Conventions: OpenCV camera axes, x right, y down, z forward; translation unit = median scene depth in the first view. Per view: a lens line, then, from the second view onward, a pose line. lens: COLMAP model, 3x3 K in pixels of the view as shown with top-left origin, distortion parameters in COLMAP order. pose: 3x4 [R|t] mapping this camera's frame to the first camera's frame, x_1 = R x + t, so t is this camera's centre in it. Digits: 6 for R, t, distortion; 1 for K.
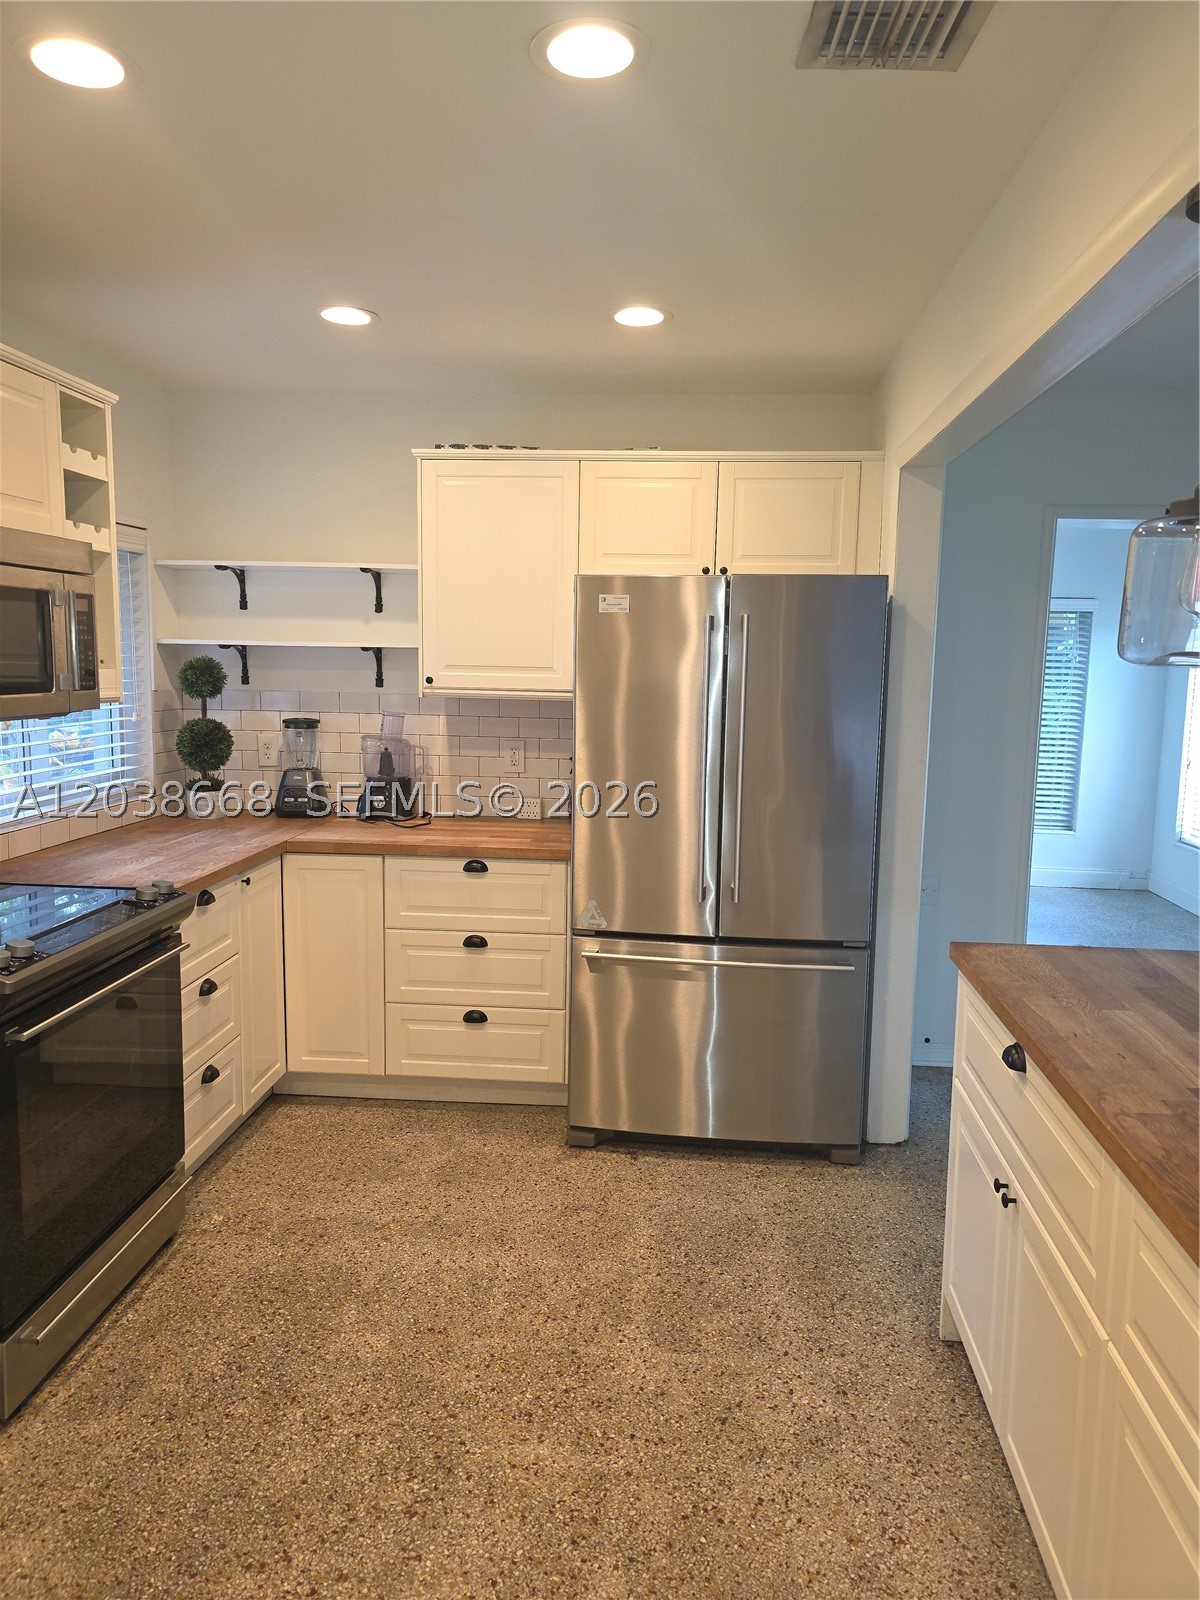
lens RADIAL K [[1084.7, 0, 609.7], [0, 1084.7, 793.3], [0, 0, 1]] dist [0.037564, -0.031073]
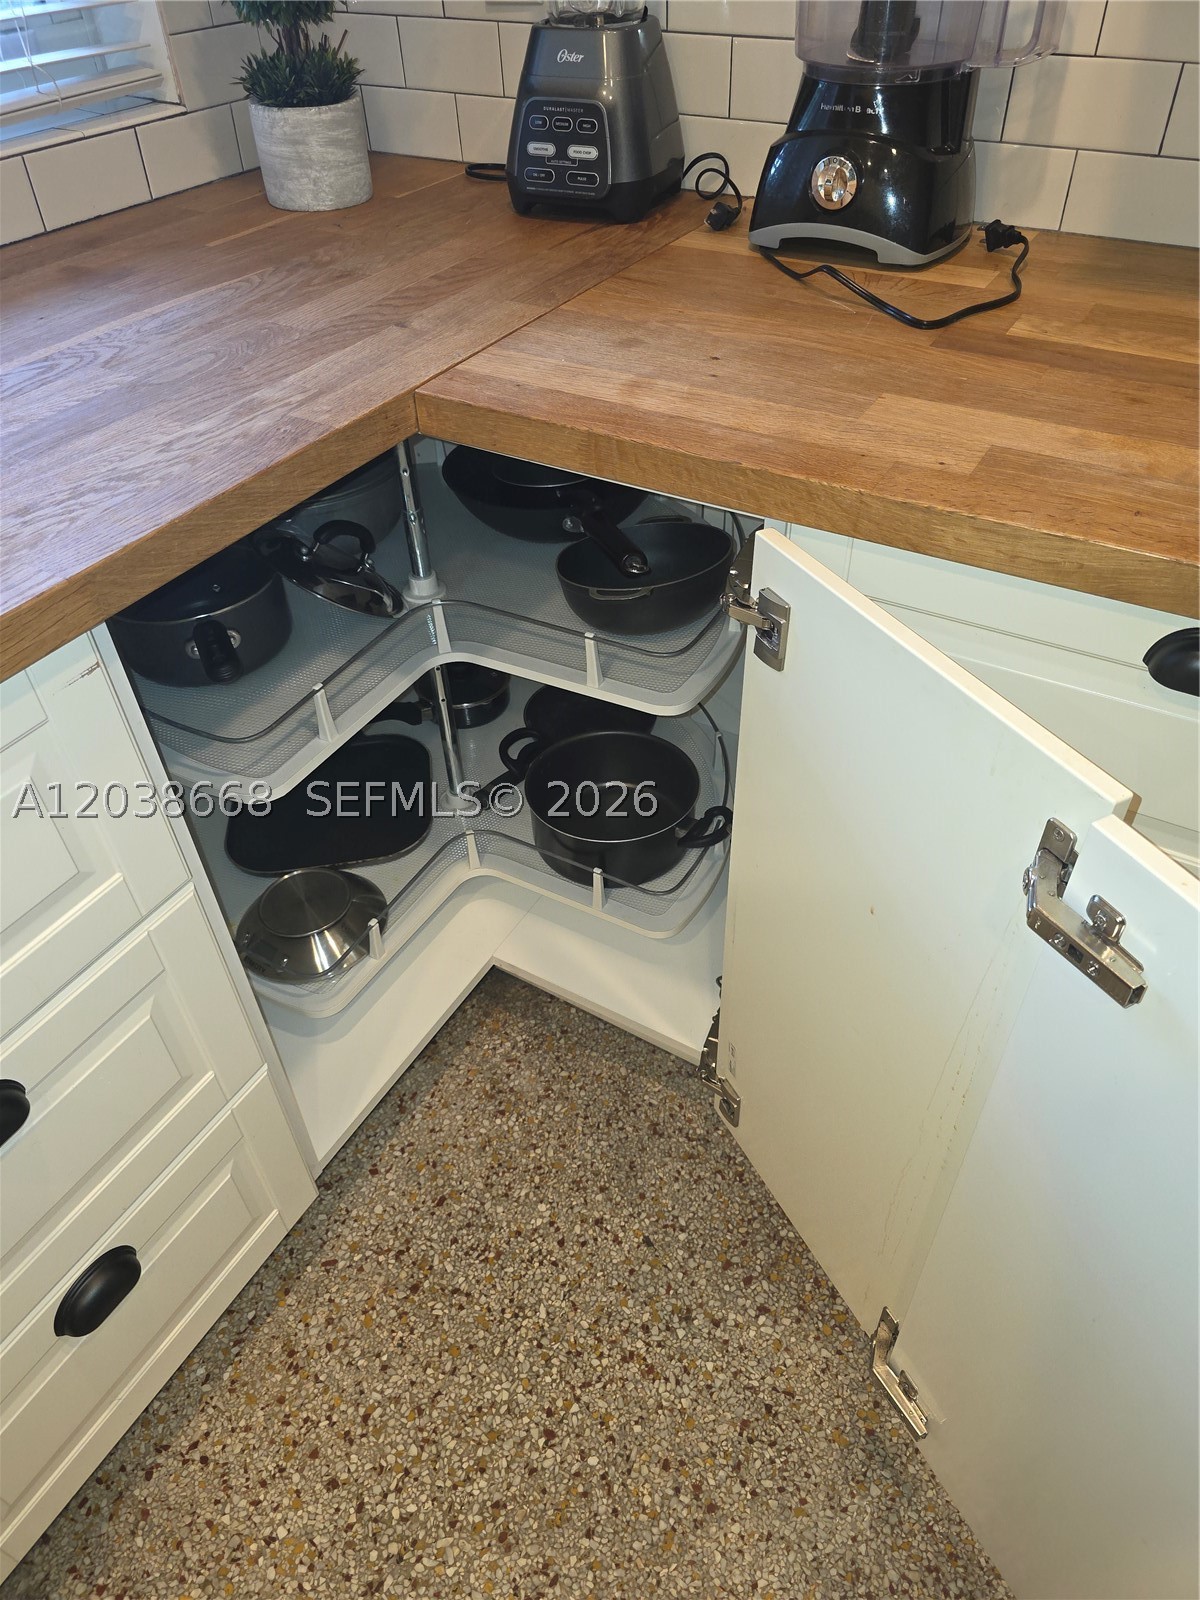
lens RADIAL K [[1084.7, 0, 604.3], [0, 1084.7, 804.7], [0, 0, 1]] dist [0.037564, -0.031073]
pose [[0.915069, 0.240818, -0.323505, -0.246360], [-0.015510, 0.822570, 0.568452, -0.030209], [0.402999, -0.515155, 0.756444, 1.222377]]
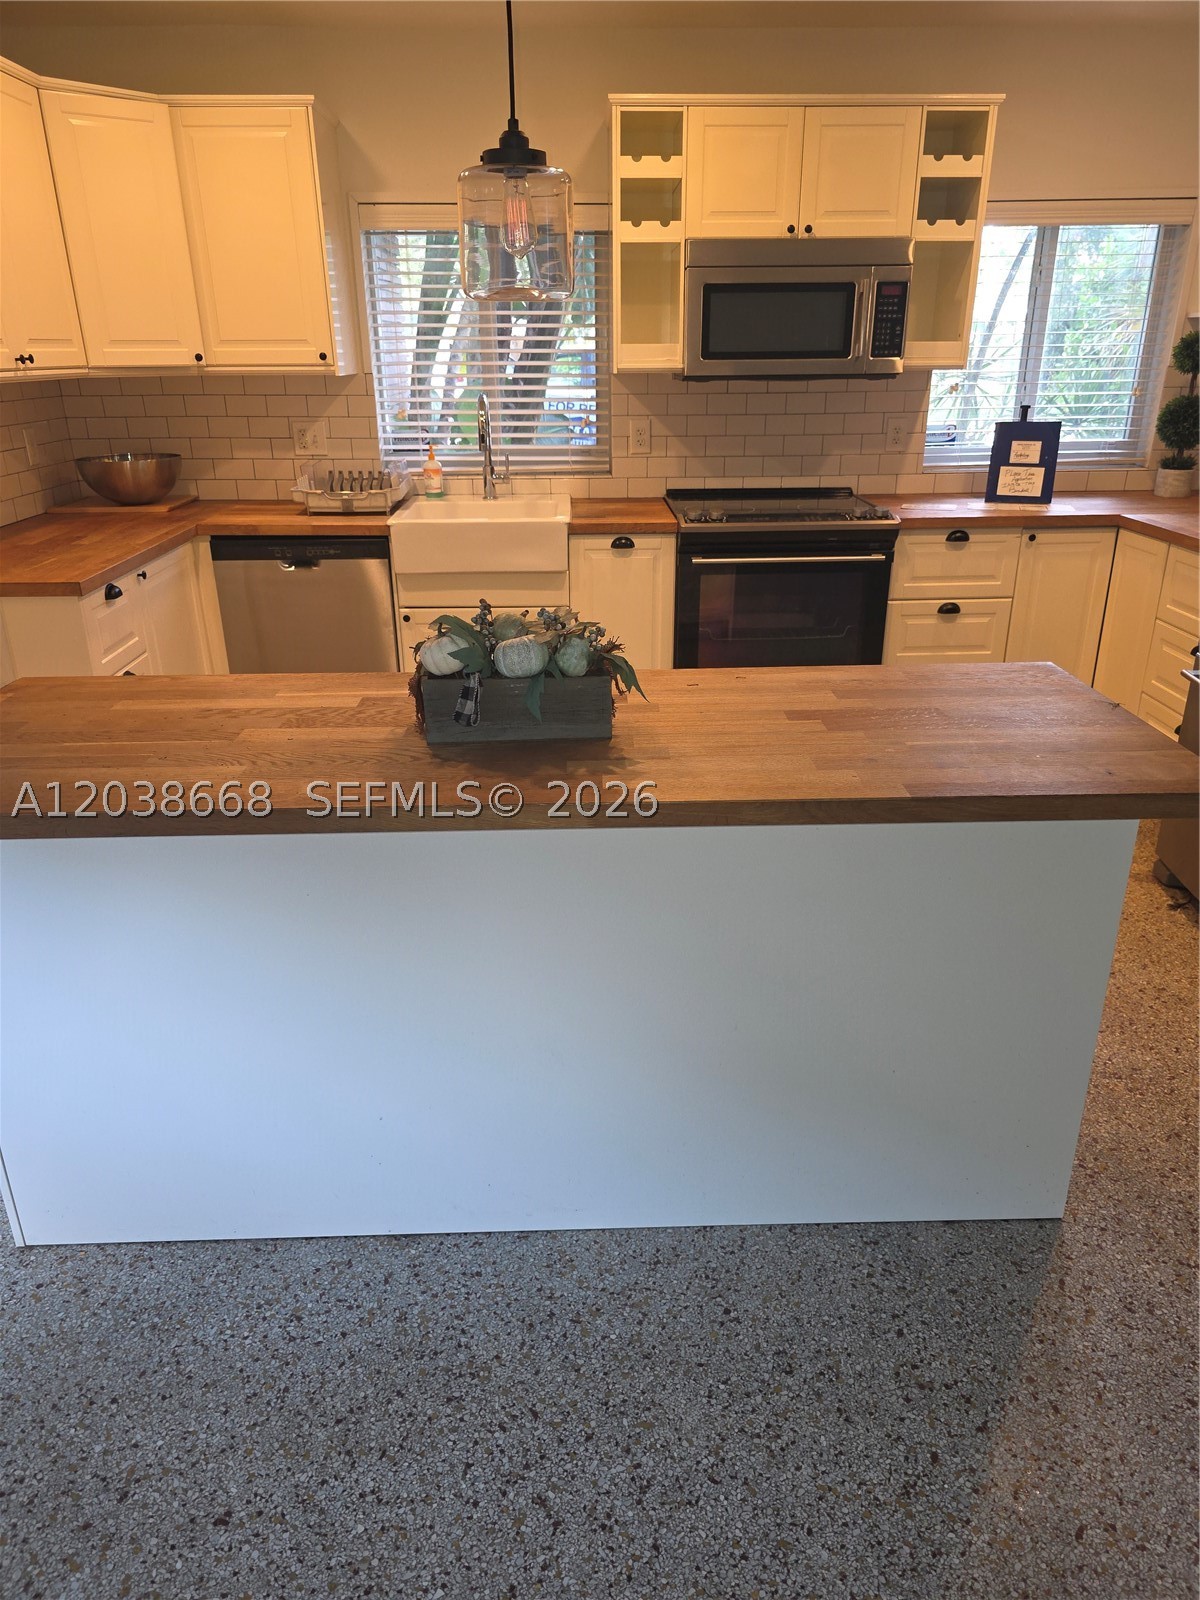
lens RADIAL K [[1084.7, 0, 609.6], [0, 1084.7, 796.0], [0, 0, 1]] dist [0.037564, -0.031073]
pose [[0.134330, 0.366116, -0.920823, 1.120085], [-0.122850, 0.928229, 0.351139, -0.025539], [0.983292, 0.065955, 0.169666, 0.539940]]
